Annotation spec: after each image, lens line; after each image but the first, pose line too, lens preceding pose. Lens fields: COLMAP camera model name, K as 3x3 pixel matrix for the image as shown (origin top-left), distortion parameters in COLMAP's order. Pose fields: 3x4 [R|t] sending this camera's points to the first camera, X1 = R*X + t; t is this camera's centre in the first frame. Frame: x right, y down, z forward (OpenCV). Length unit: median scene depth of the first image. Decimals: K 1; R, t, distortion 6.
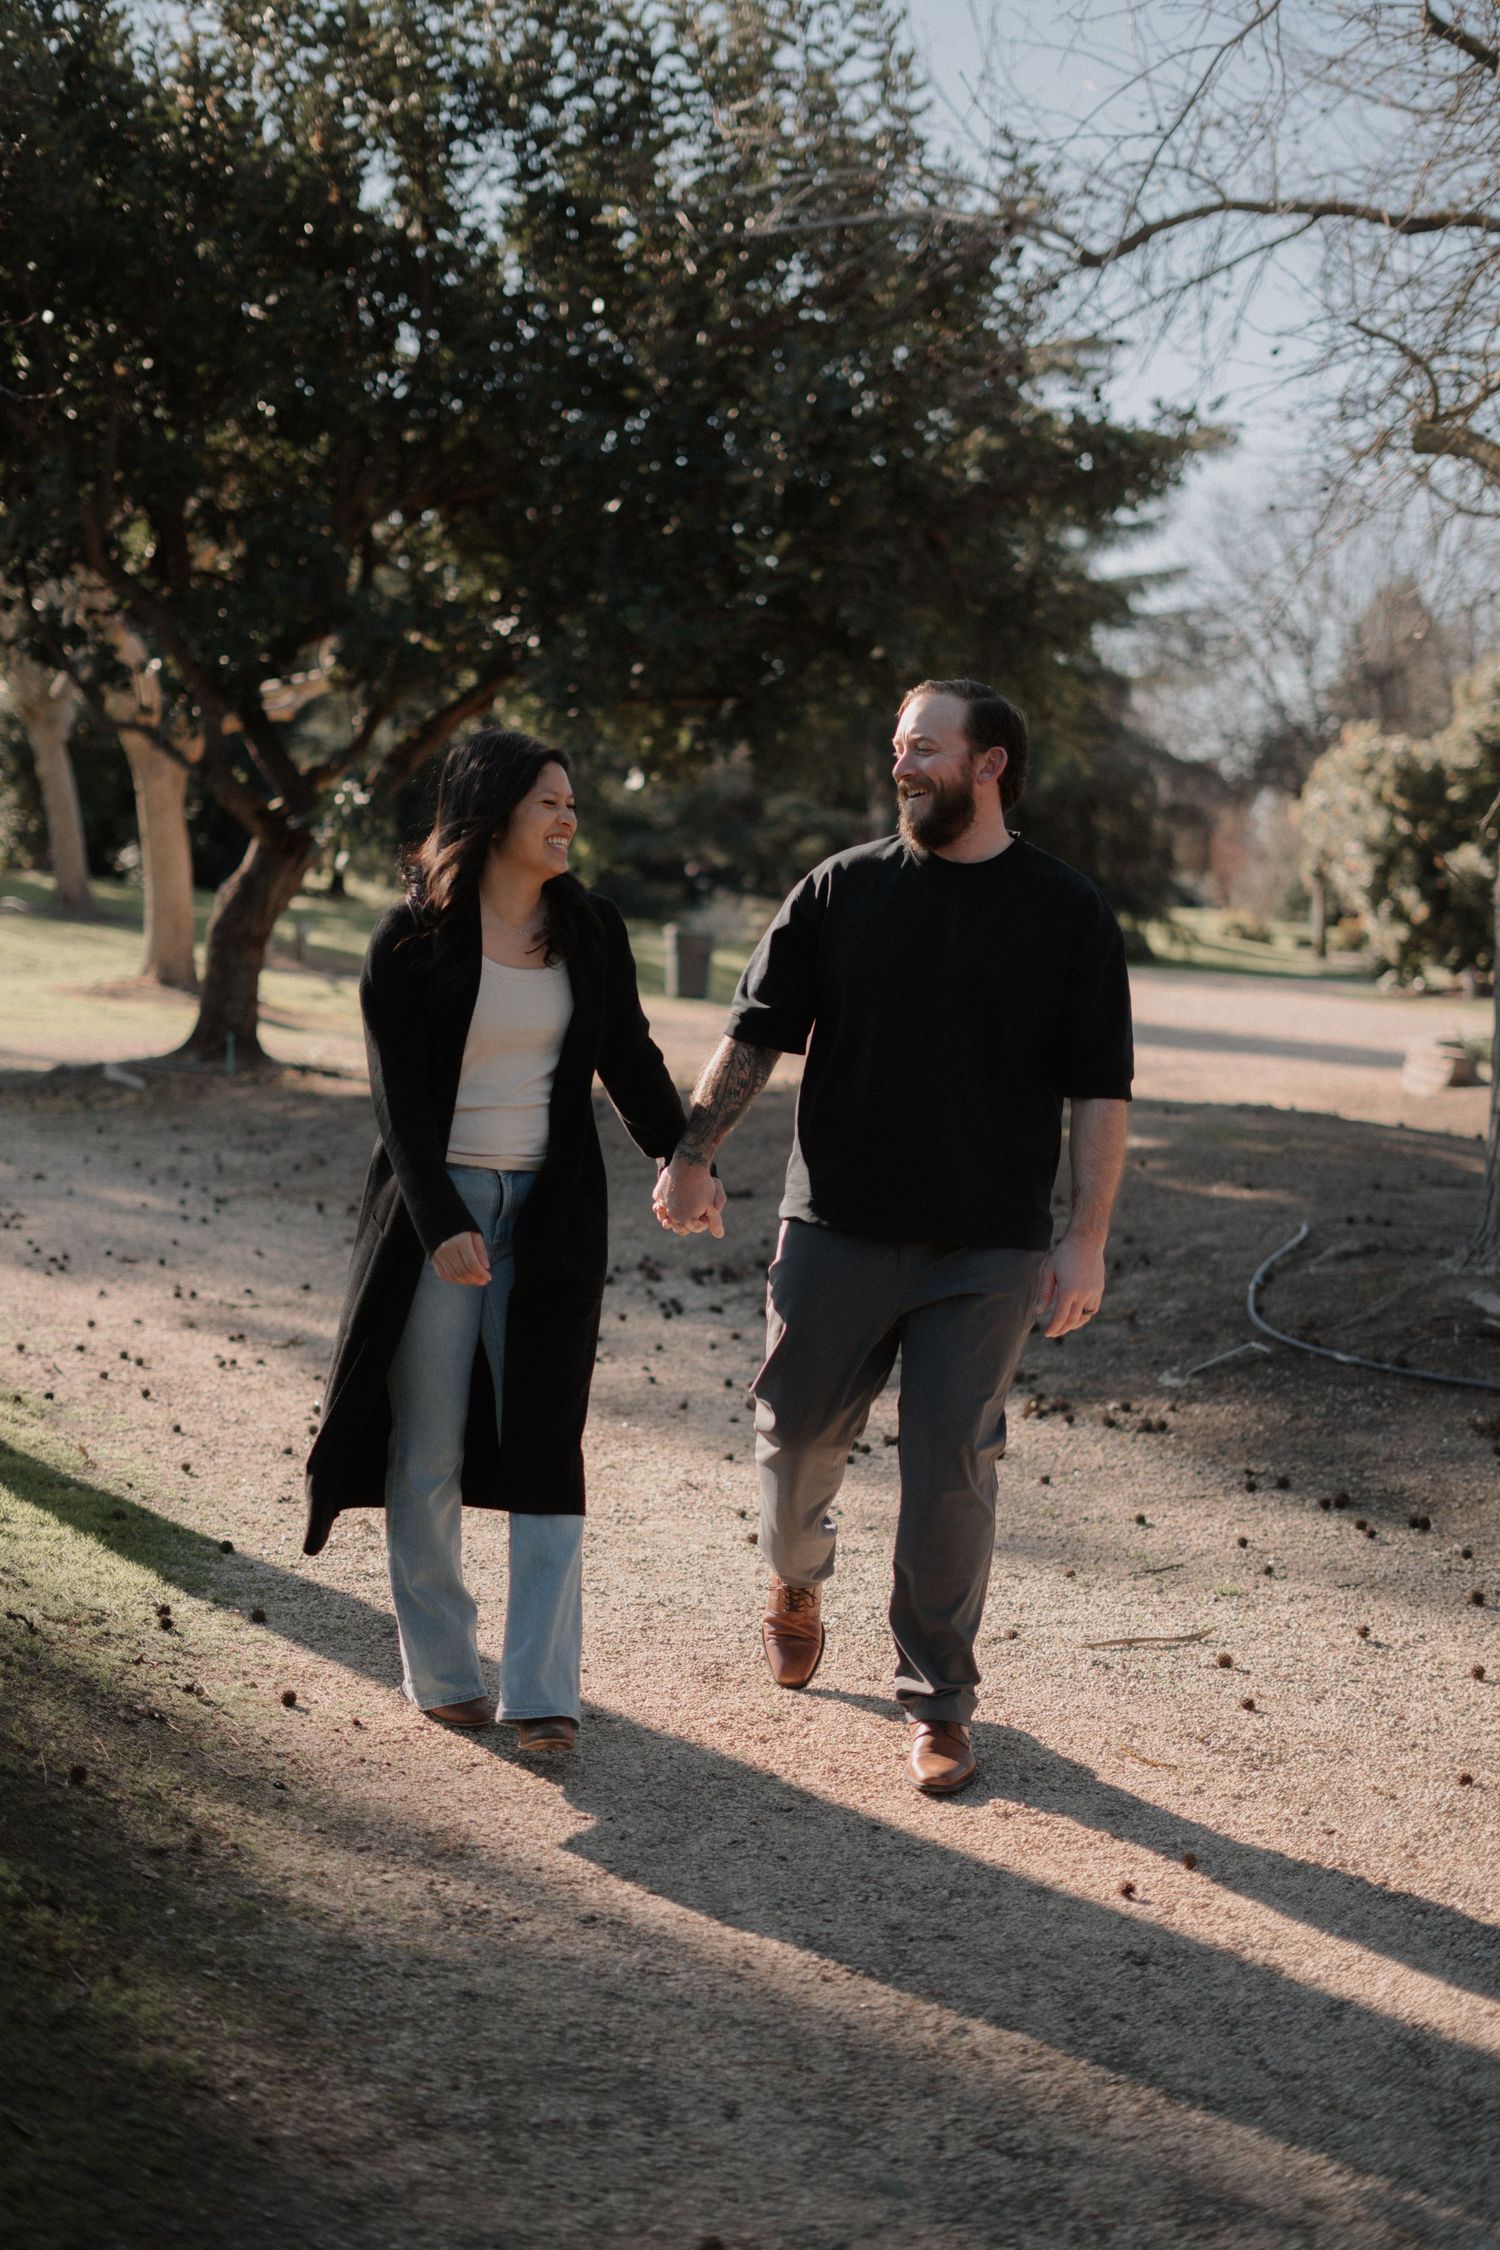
lens RADIAL K [[3320.9, 0, 736.7], [0, 3320.9, 1110.0], [0, 0, 1]] dist [-0.024846, 0.032387]
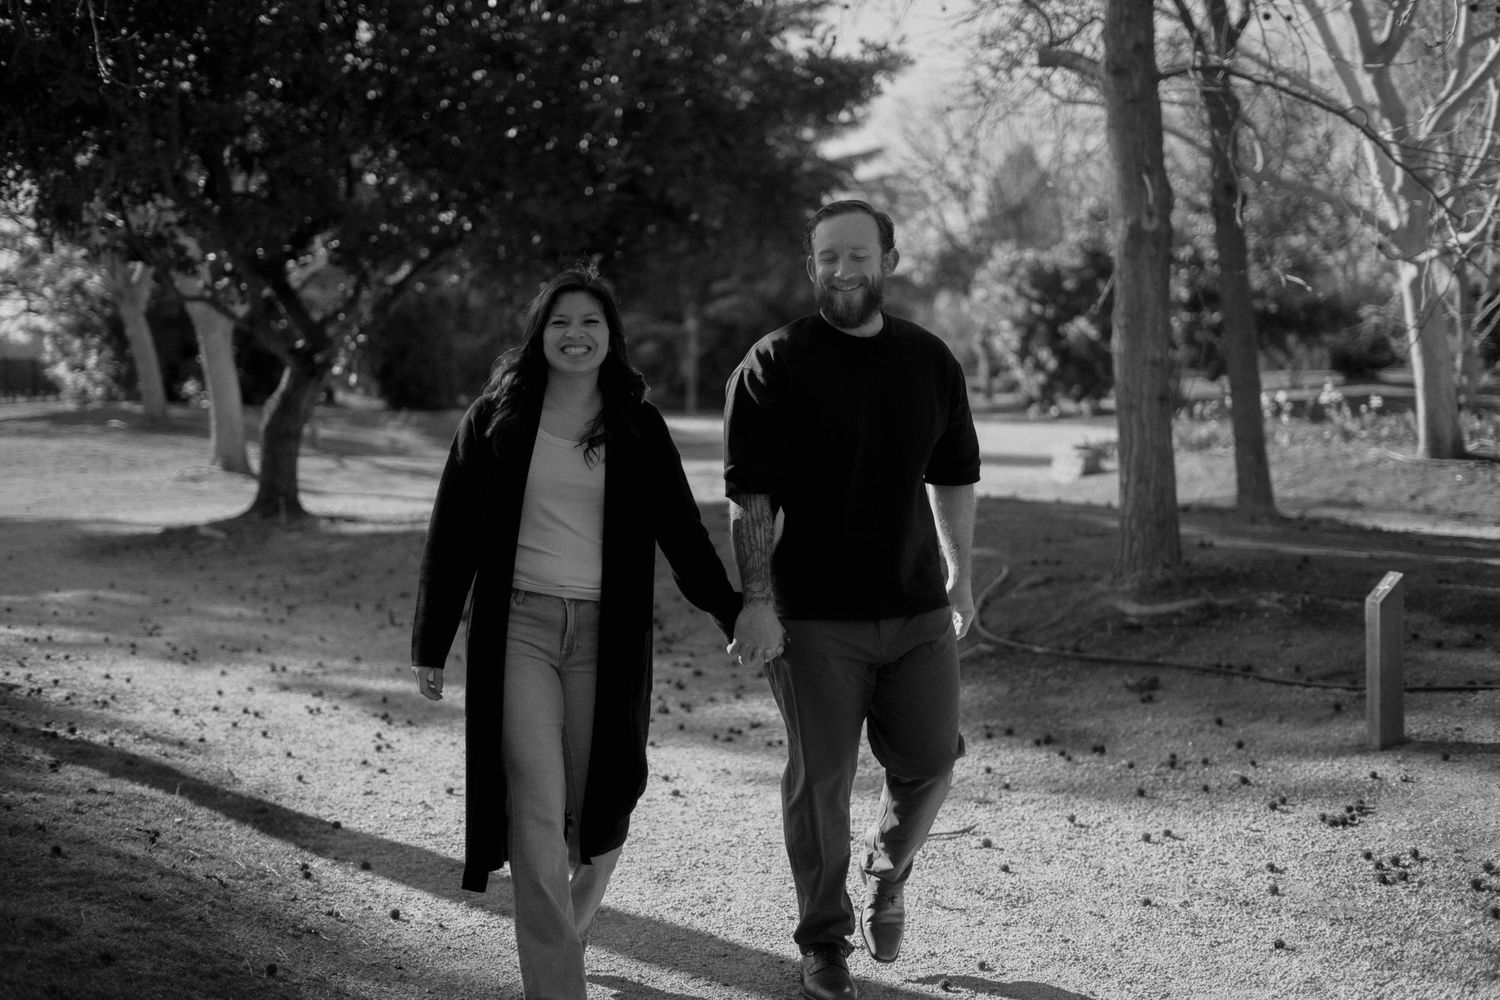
lens RADIAL K [[2220.4, 0, 752.3], [0, 2220.4, 467.7], [0, 0, 1]] dist [-0.014478, -0.036452]
pose [[0.995135, -0.072582, 0.066621, -0.006125], [0.074222, 0.996988, -0.022481, 0.001408], [-0.064788, 0.027316, 0.997525, -0.013168]]
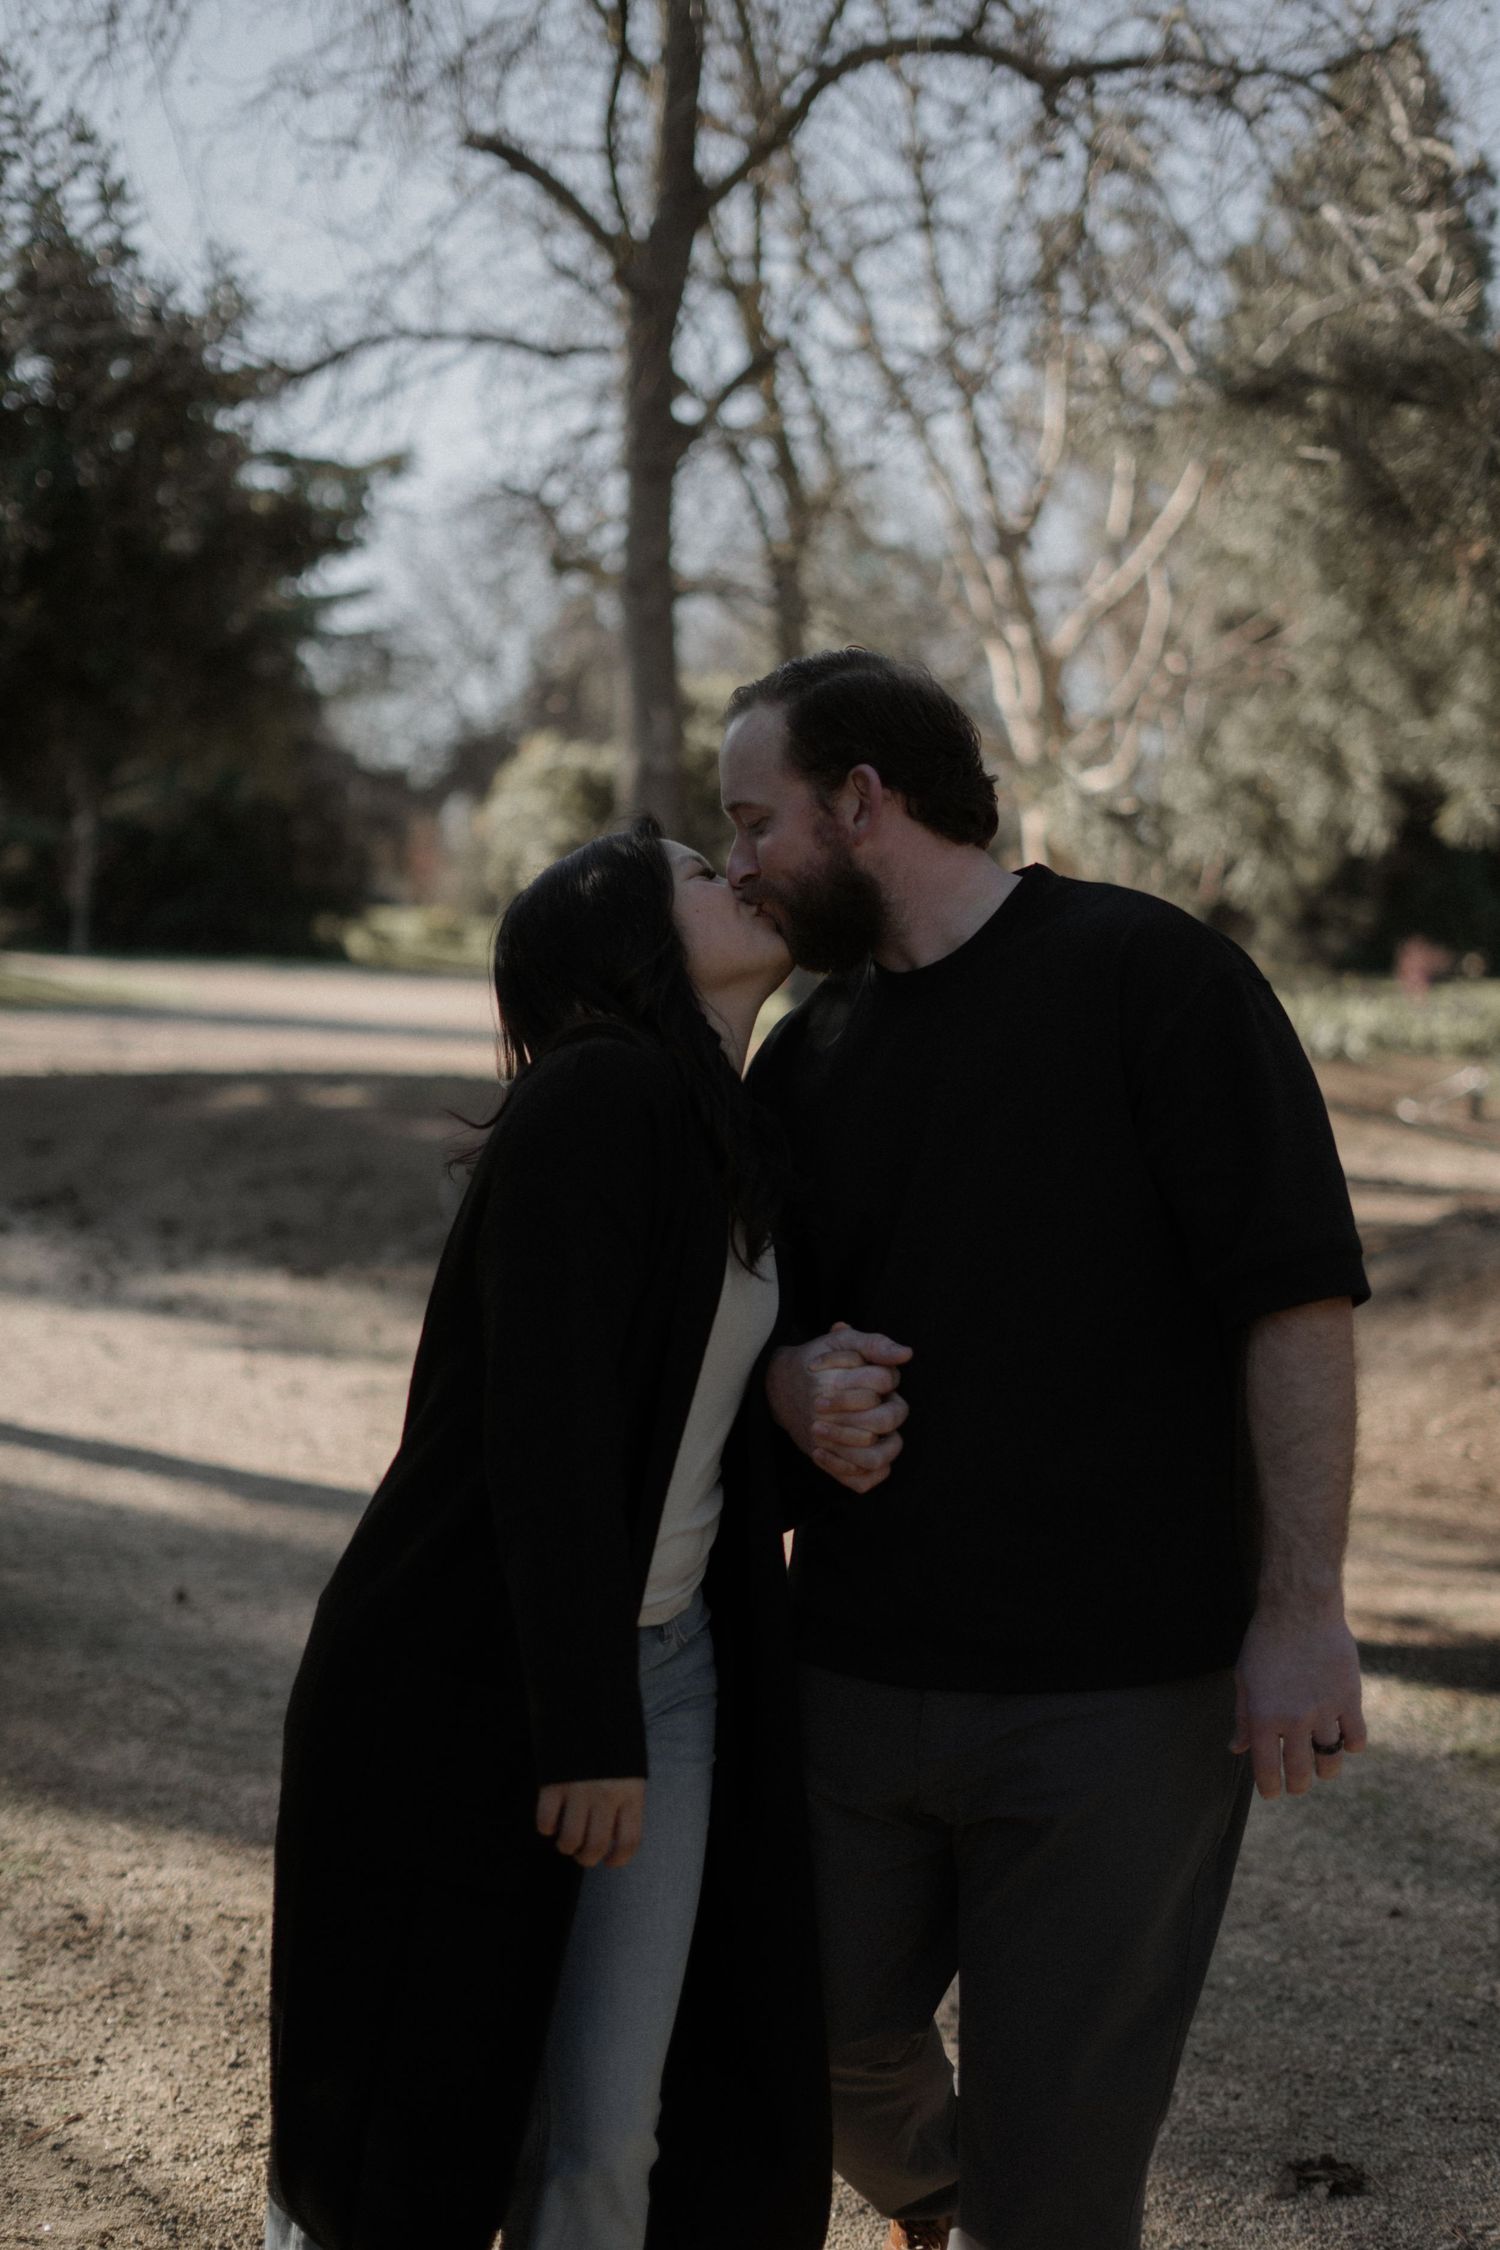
lens RADIAL K [[3320.9, 0, 736.7], [0, 3320.9, 1110.0], [0, 0, 1]] dist [-0.024846, 0.032387]
pose [[0.971151, -0.034152, 0.236005, -0.023823], [0.034427, 0.999403, 0.002957, 0.010160], [-0.235965, 0.005253, 0.971747, -0.167643]]
